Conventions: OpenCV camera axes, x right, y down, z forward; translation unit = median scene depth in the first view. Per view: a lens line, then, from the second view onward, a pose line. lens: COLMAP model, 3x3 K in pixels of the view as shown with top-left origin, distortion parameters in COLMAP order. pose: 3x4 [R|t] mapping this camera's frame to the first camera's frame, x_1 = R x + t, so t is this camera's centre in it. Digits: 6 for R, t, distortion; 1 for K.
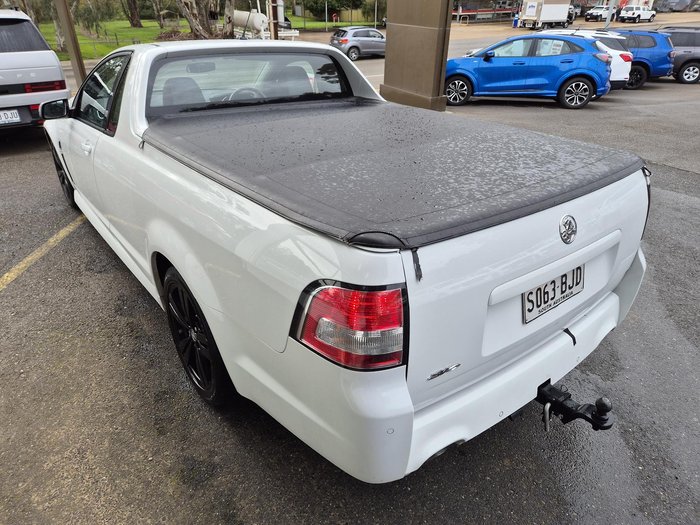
lens RADIAL K [[470.4, 0, 348.9], [0, 470.4, 260.6], [0, 0, 1]] dist [0.060875, -0.057605]
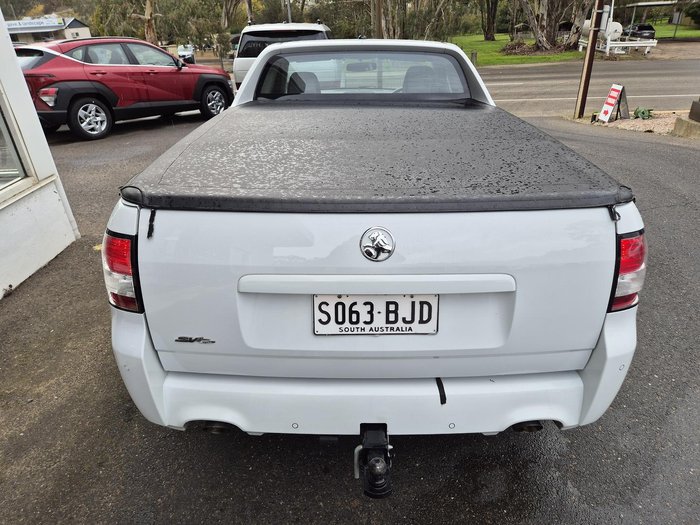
lens RADIAL K [[470.4, 0, 348.9], [0, 470.4, 260.6], [0, 0, 1]] dist [0.060875, -0.057605]
pose [[0.786124, 0.247447, -0.566374, 0.552516], [-0.260229, 0.963691, 0.059837, -0.045363], [0.560616, 0.100348, 0.821973, 0.175765]]
